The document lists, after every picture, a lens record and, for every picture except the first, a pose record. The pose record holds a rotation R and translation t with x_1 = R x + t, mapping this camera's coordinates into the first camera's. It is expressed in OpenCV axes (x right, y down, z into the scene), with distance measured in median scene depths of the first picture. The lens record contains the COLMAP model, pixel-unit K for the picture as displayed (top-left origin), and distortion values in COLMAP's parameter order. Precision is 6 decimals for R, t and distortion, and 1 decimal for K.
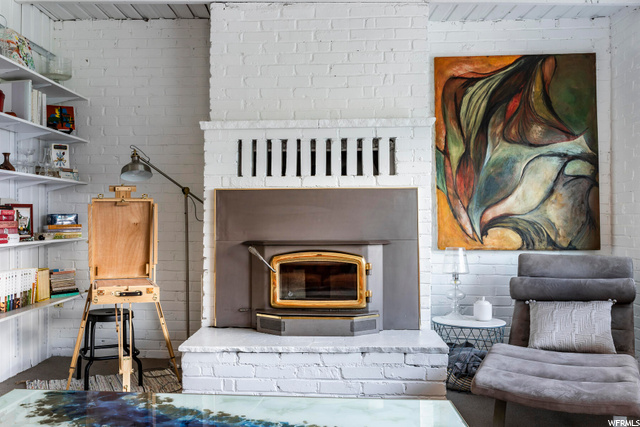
lens RADIAL K [[709.0, 0, 319.9], [0, 709.0, 203.3], [0, 0, 1]] dist [0.014827, 0.018805]
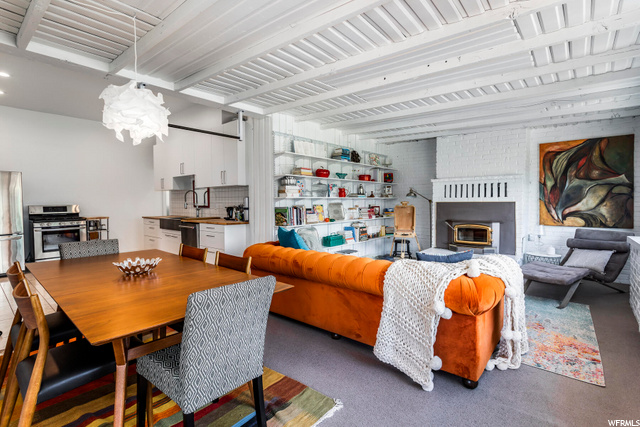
lens RADIAL K [[313.2, 0, 316.5], [0, 313.2, 200.9], [0, 0, 1]] dist [0.002035, 0.000379]
pose [[0.822846, -0.001595, -0.568262, 0.149839], [0.007649, 0.999937, 0.008268, -0.031506], [0.568213, -0.011150, 0.822806, -0.298664]]
